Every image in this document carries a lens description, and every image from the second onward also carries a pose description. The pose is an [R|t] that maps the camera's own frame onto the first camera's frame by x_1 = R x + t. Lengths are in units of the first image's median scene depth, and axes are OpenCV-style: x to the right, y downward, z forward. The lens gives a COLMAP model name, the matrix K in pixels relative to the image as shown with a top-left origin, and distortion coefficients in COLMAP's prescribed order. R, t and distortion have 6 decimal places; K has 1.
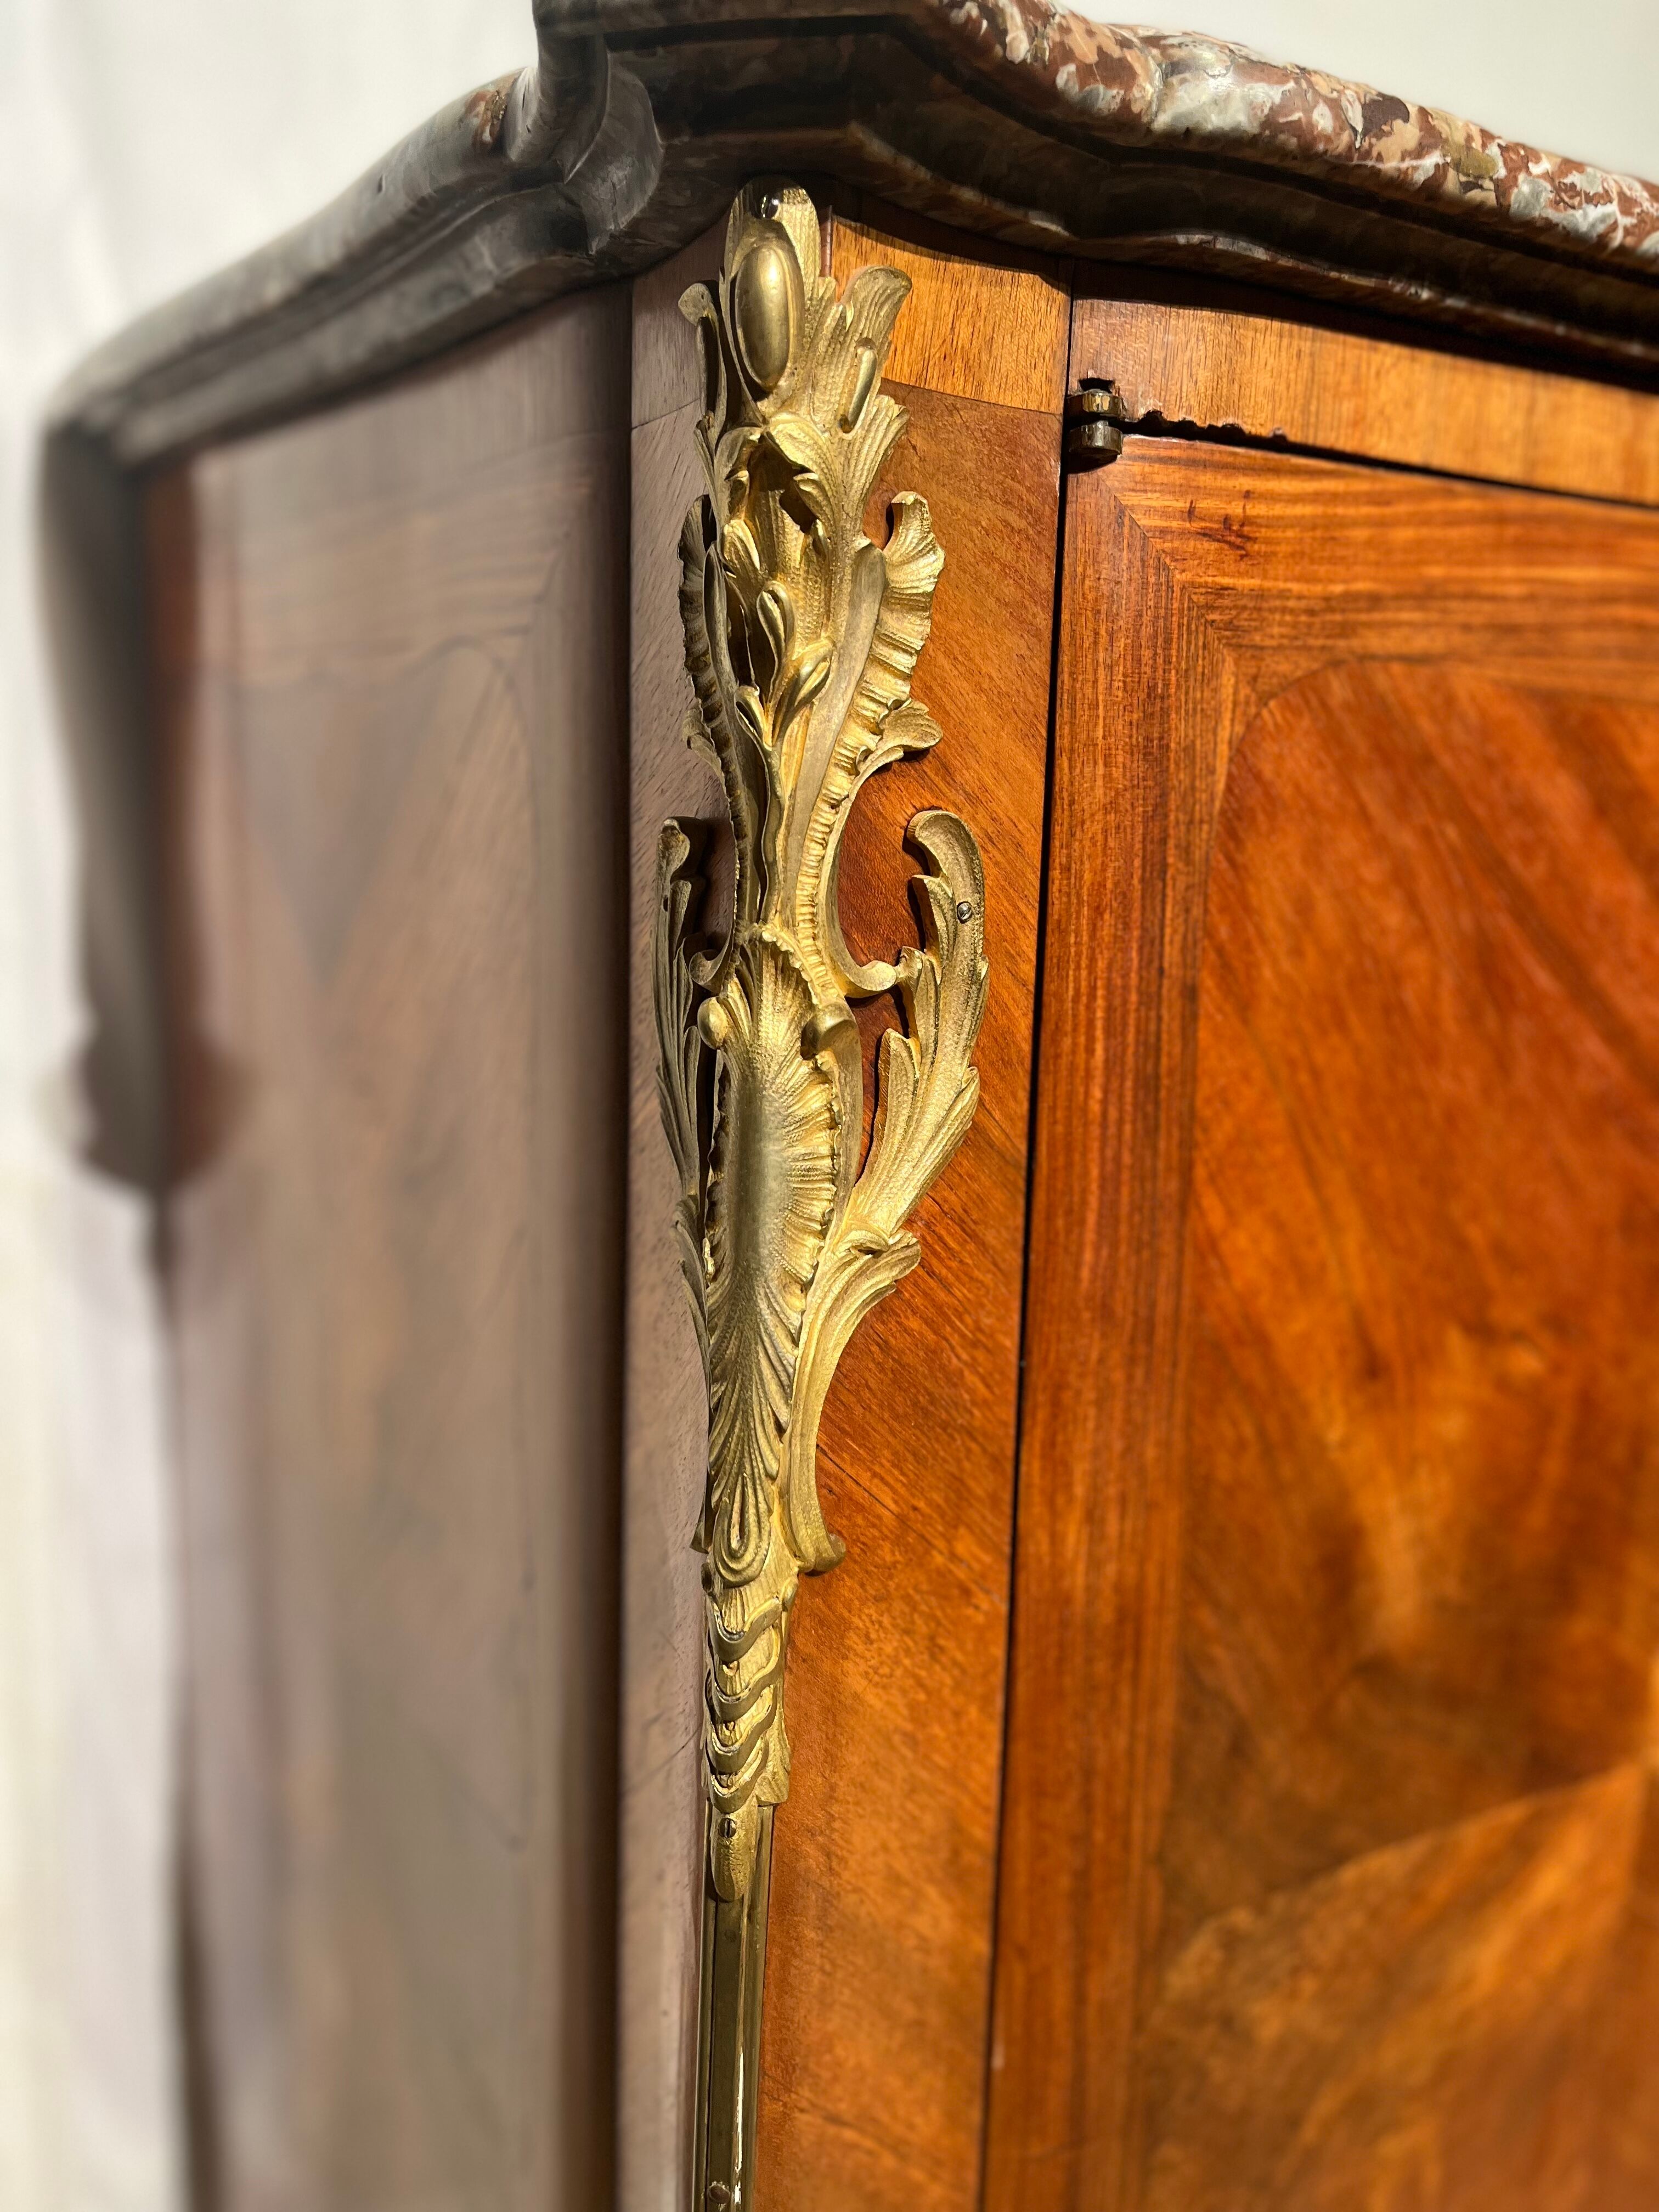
lens RADIAL K [[1668.1, 0, 829.5], [0, 1668.1, 1106.0], [0, 0, 1]] dist [0.060837, -0.099545]
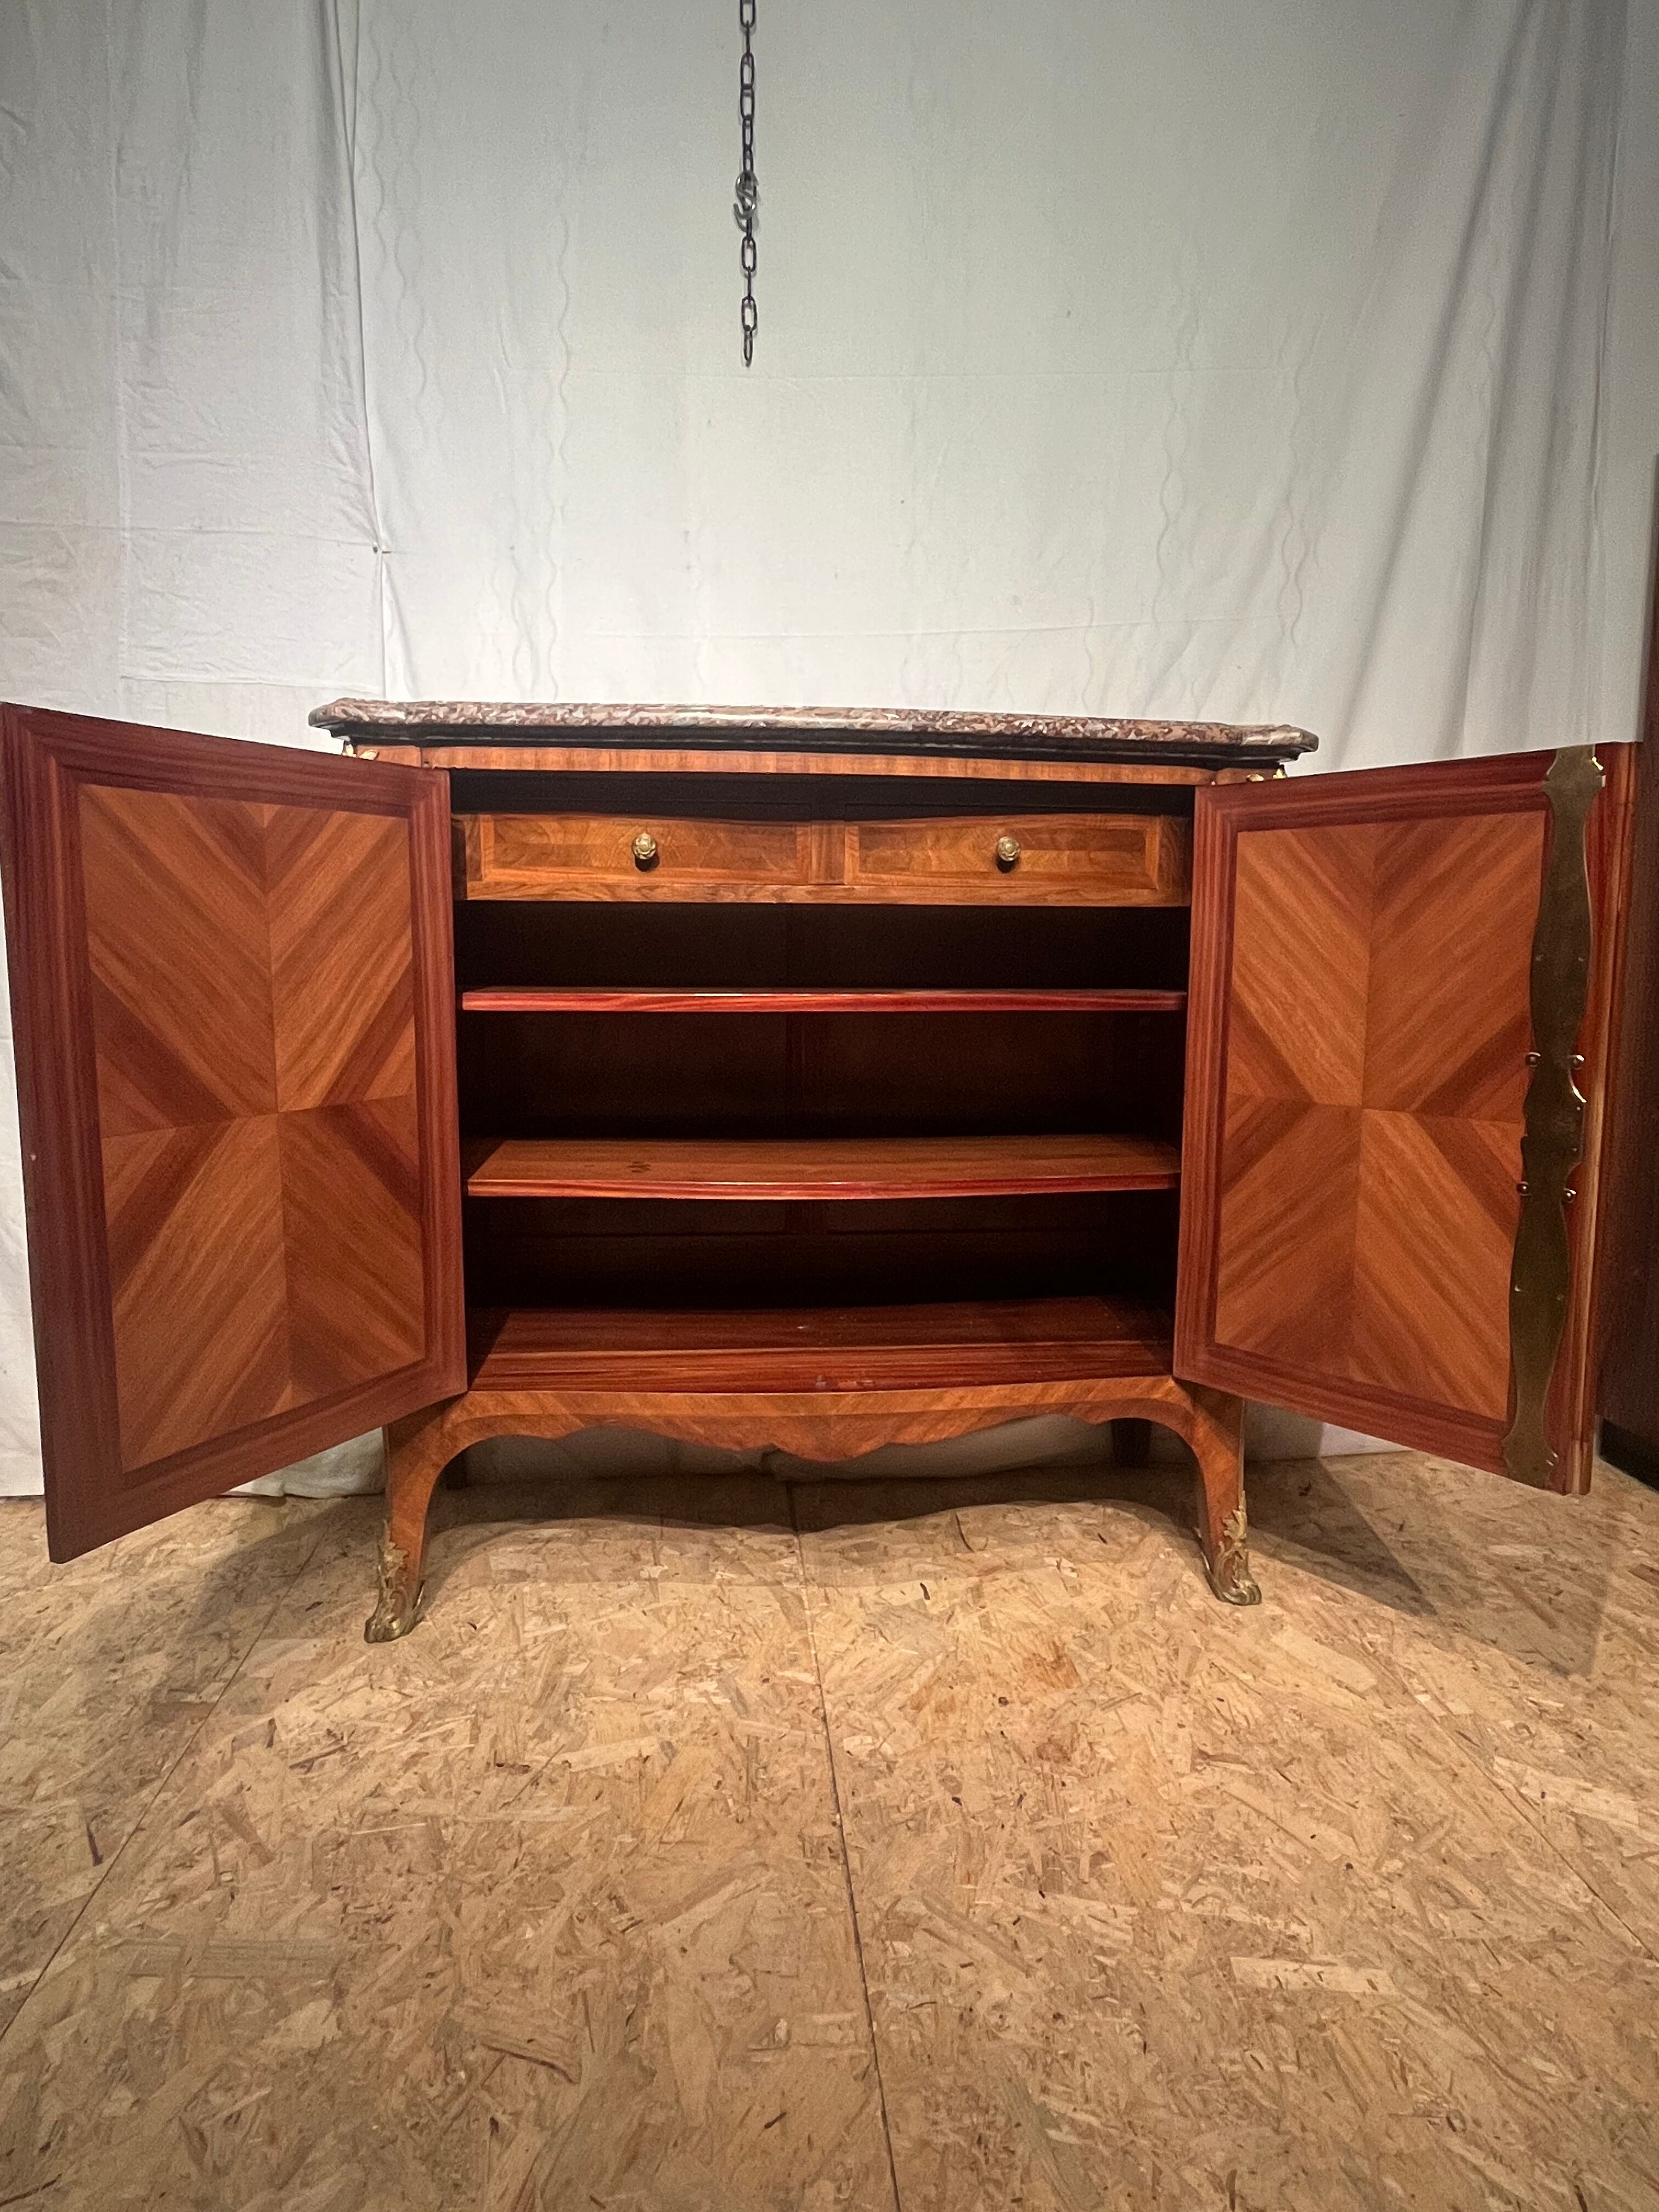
lens RADIAL K [[1191.7, 0, 845.1], [0, 1191.7, 1088.6], [0, 0, 1]] dist [-0.012117, -0.000222]
pose [[0.900946, 0.031466, -0.432788, 2.974579], [-0.058686, 0.997040, -0.049677, 0.707436], [0.429944, 0.070155, 0.900126, -1.743045]]
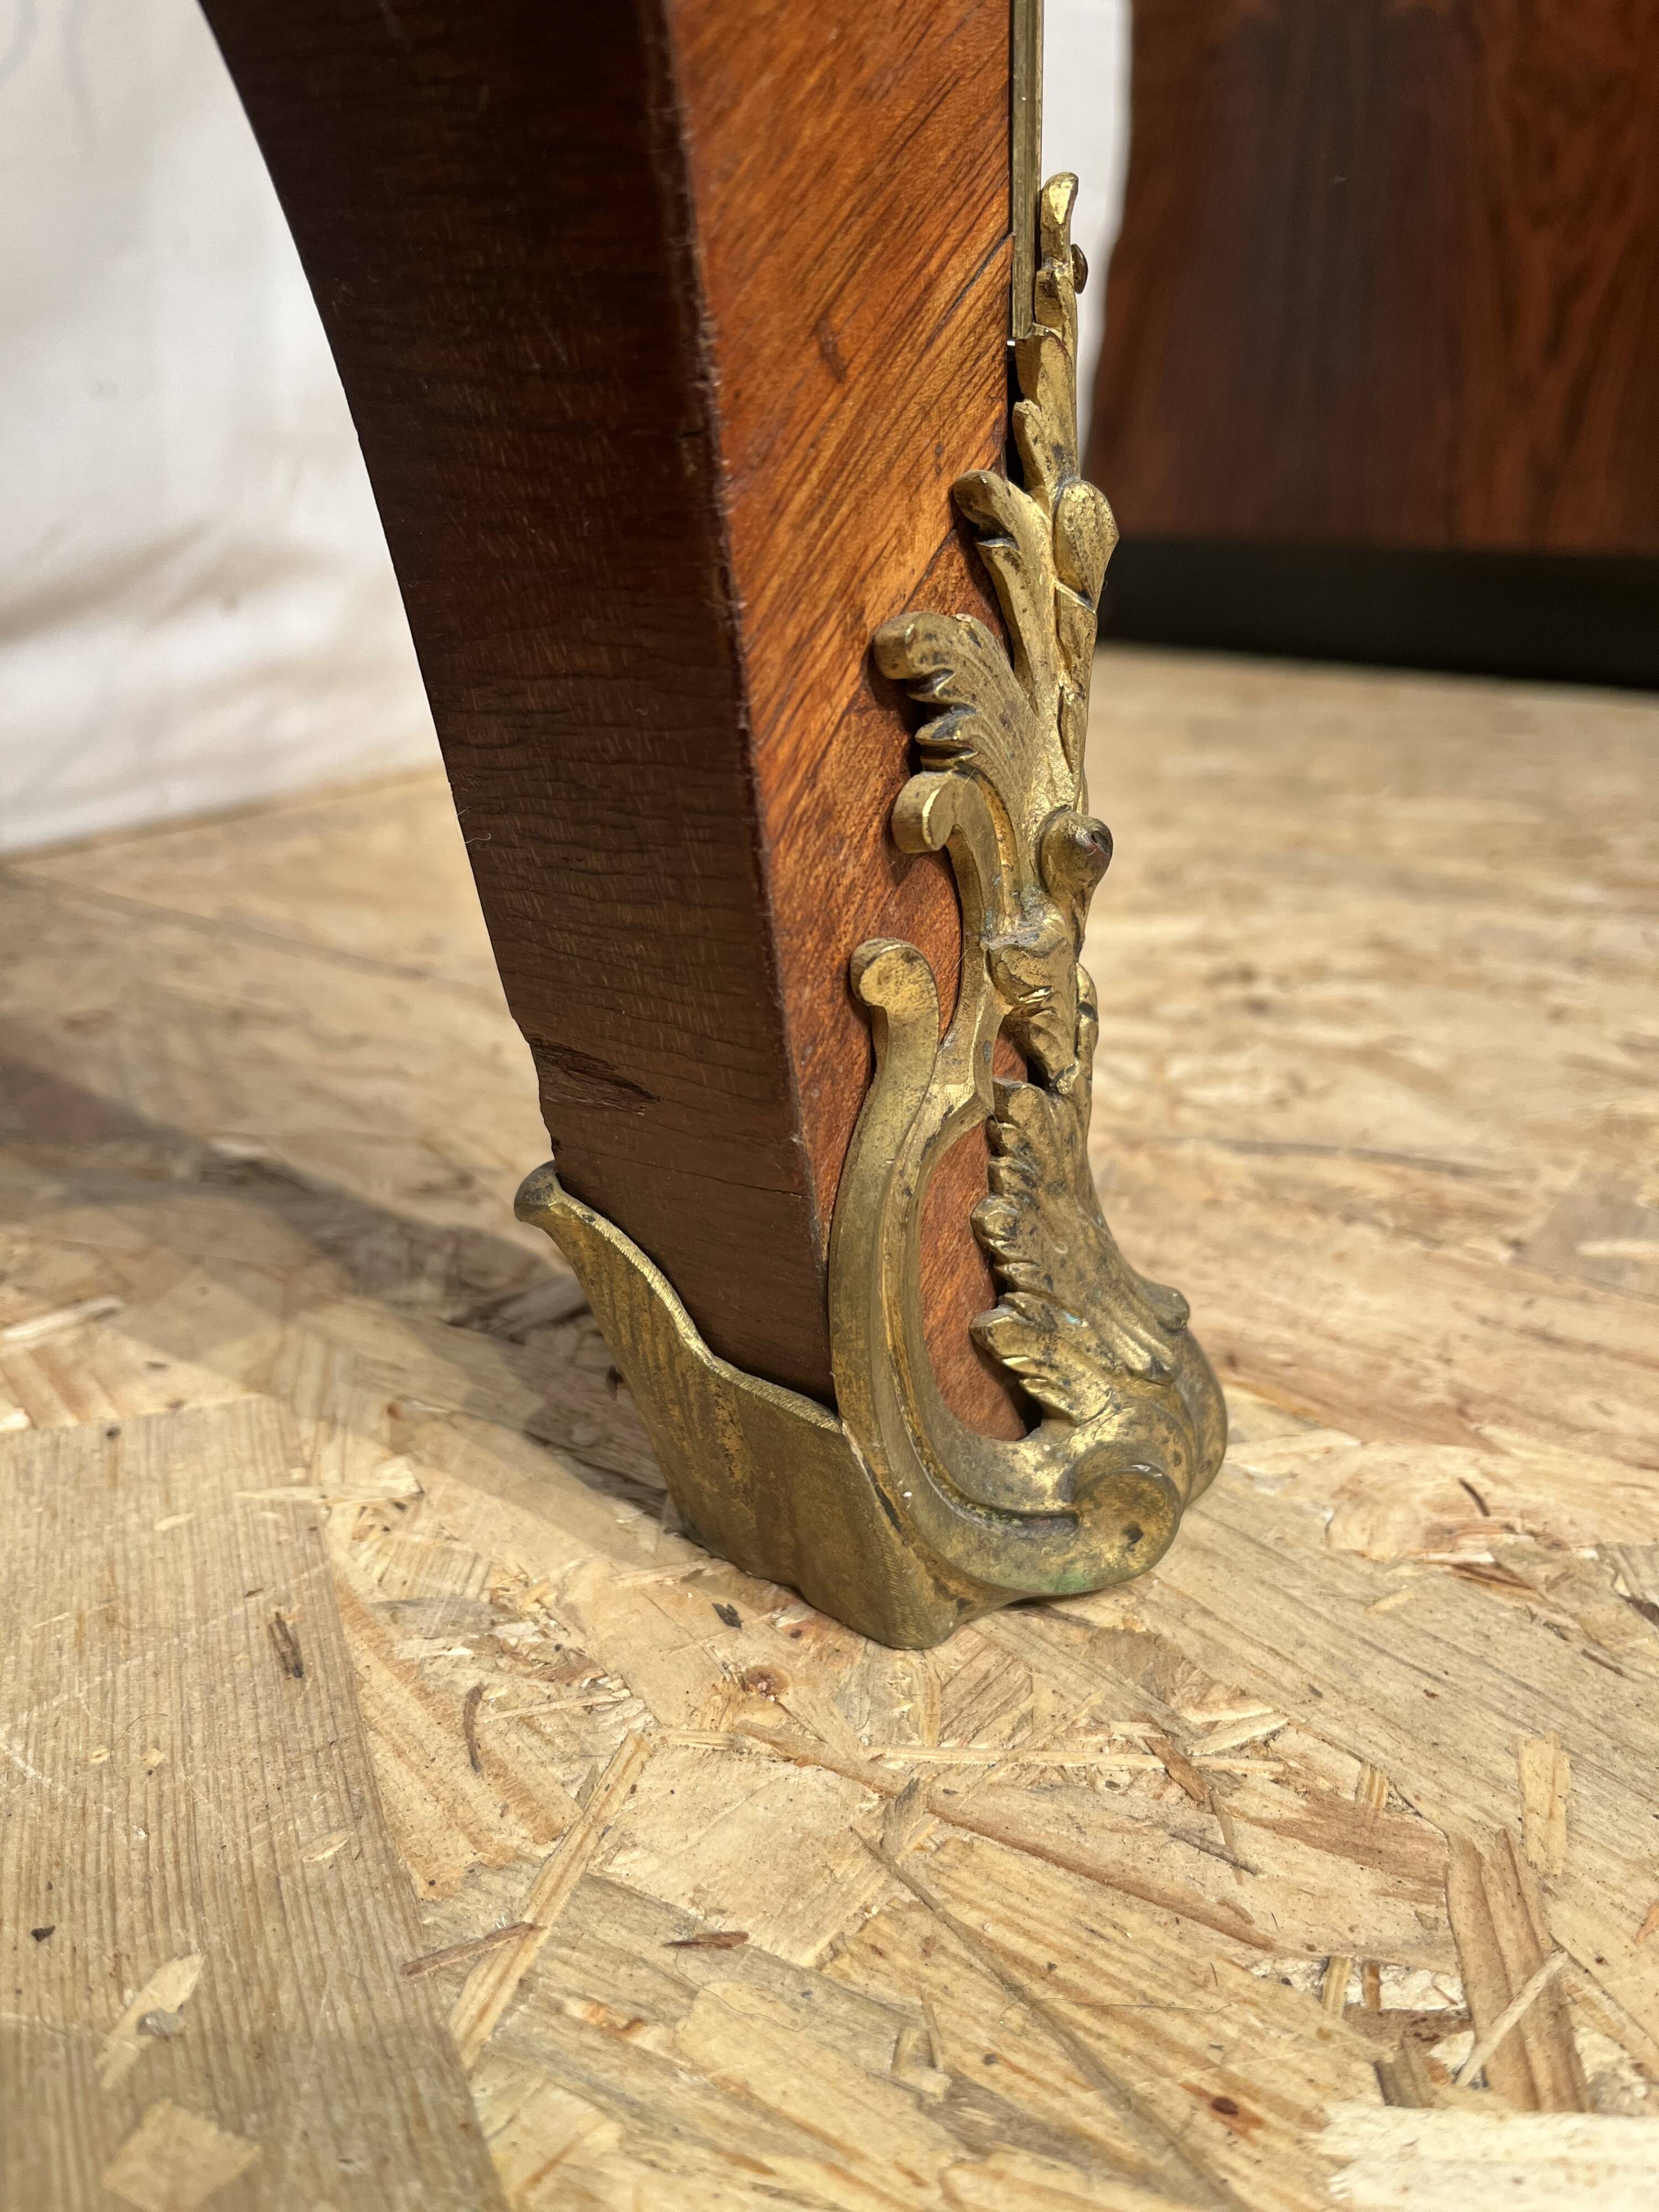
lens RADIAL K [[1604.0, 0, 825.0], [0, 1604.0, 1120.5], [0, 0, 1]] dist [0.054218, -0.083893]
pose [[0.930319, -0.156871, 0.331509, 2.227435], [0.079027, 0.968416, 0.236485, 2.005227], [-0.358136, -0.193809, 0.913333, 2.487249]]
